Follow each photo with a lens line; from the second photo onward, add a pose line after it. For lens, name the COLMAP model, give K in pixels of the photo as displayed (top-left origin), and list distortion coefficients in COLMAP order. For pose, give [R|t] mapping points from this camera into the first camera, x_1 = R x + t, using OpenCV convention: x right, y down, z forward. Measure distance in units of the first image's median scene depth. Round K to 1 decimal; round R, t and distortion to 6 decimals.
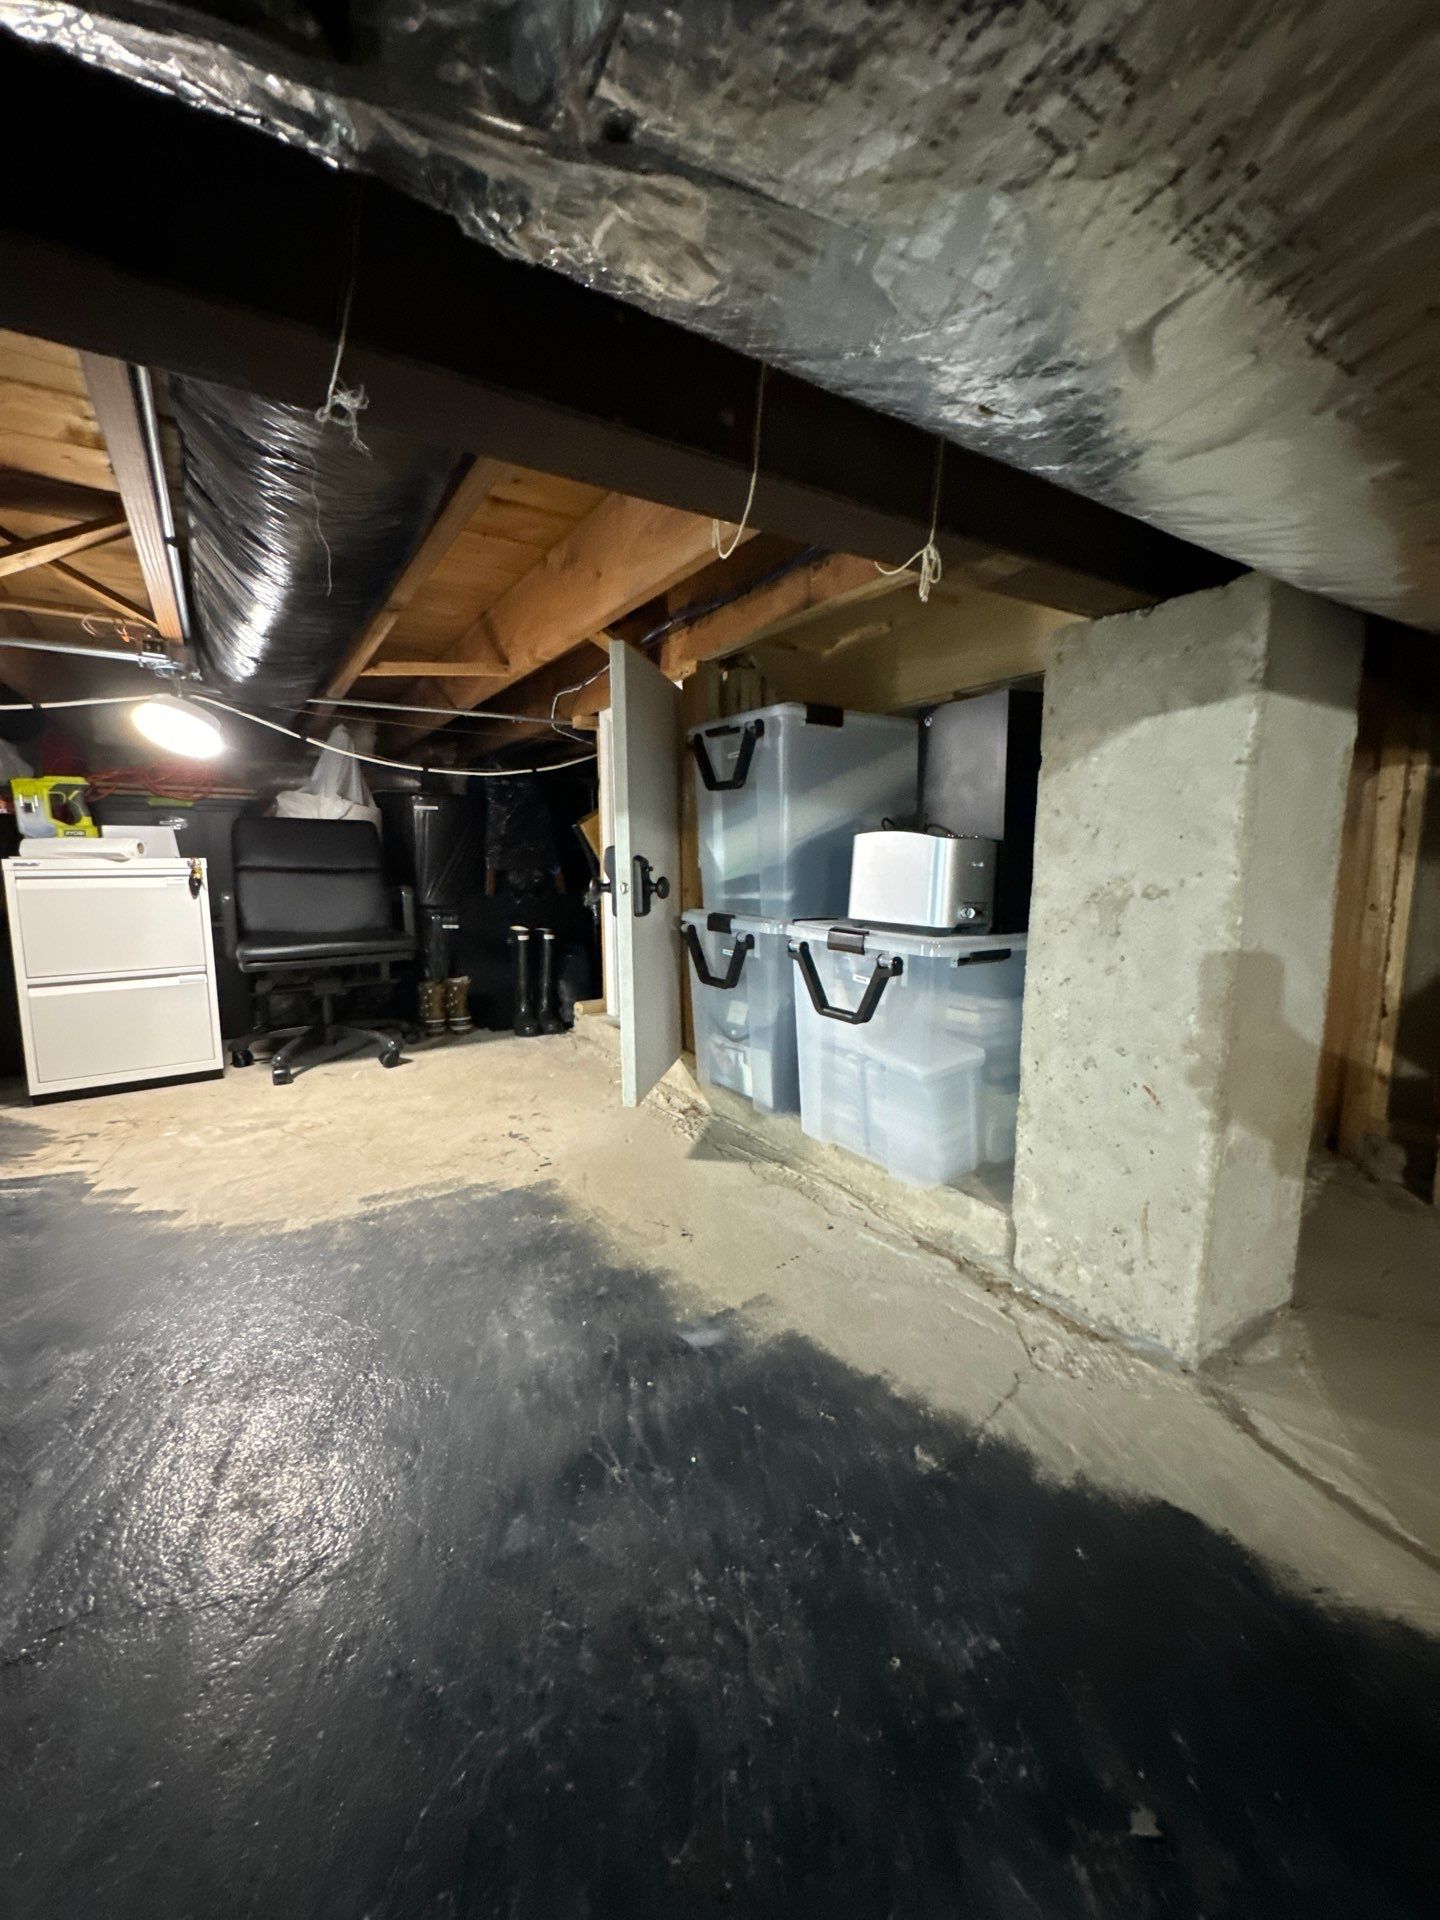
lens RADIAL K [[762.3, 0, 720.0], [0, 762.3, 960.0], [0, 0, 1]] dist [-0.001146, 0.000057]
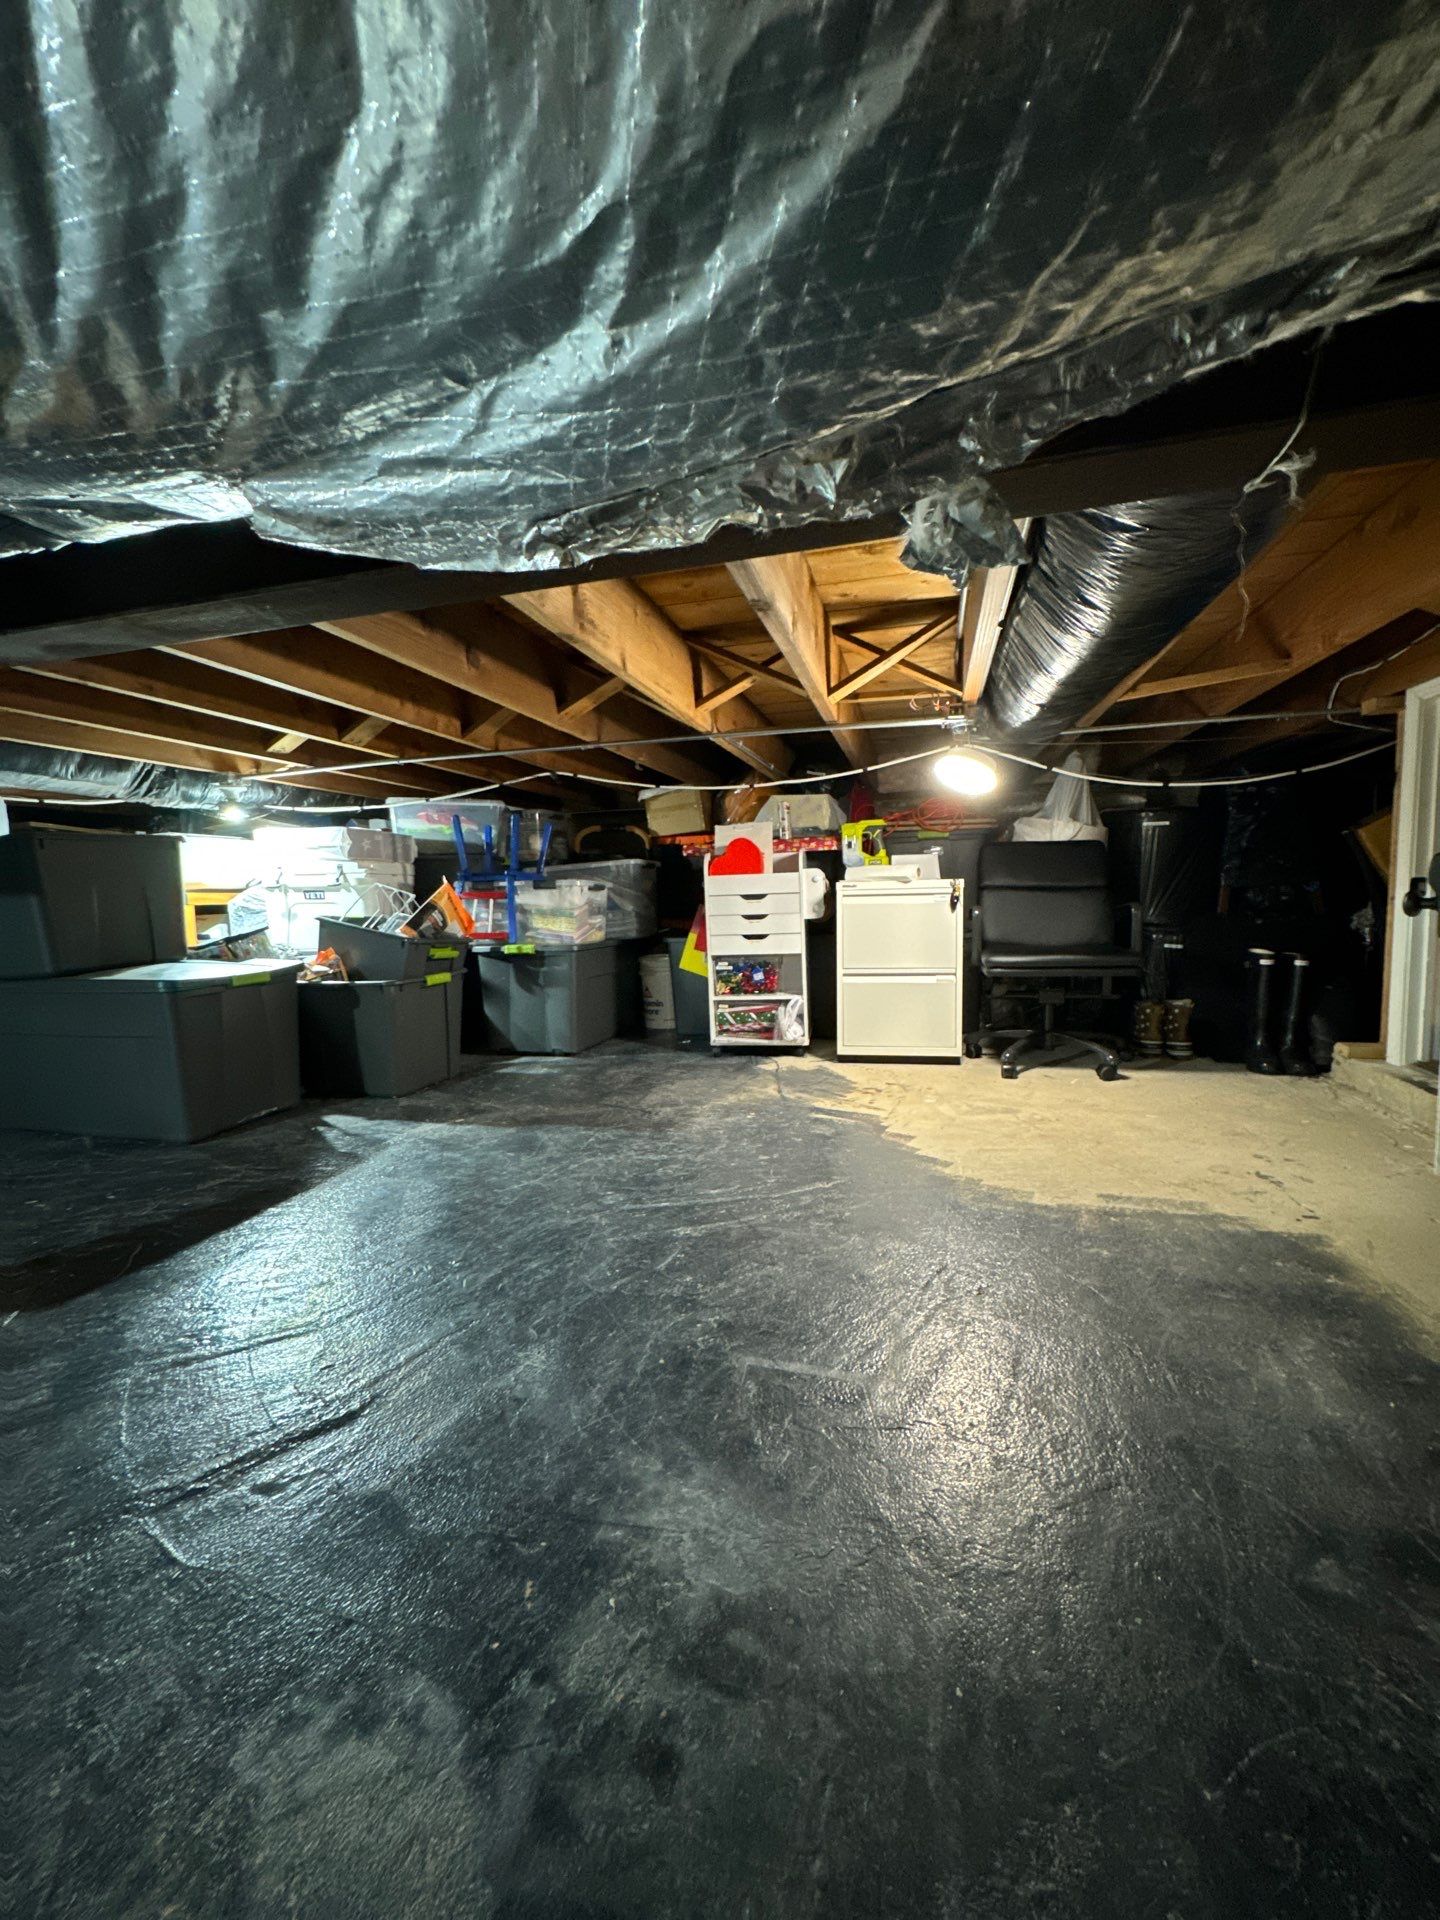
lens RADIAL K [[762.3, 0, 720.0], [0, 762.3, 960.0], [0, 0, 1]] dist [-0.001146, 0.000057]
pose [[0.672021, 0.057027, -0.738333, -0.044189], [-0.076457, 0.997045, 0.007419, 0.014672], [0.736575, 0.051465, 0.674395, -0.089001]]
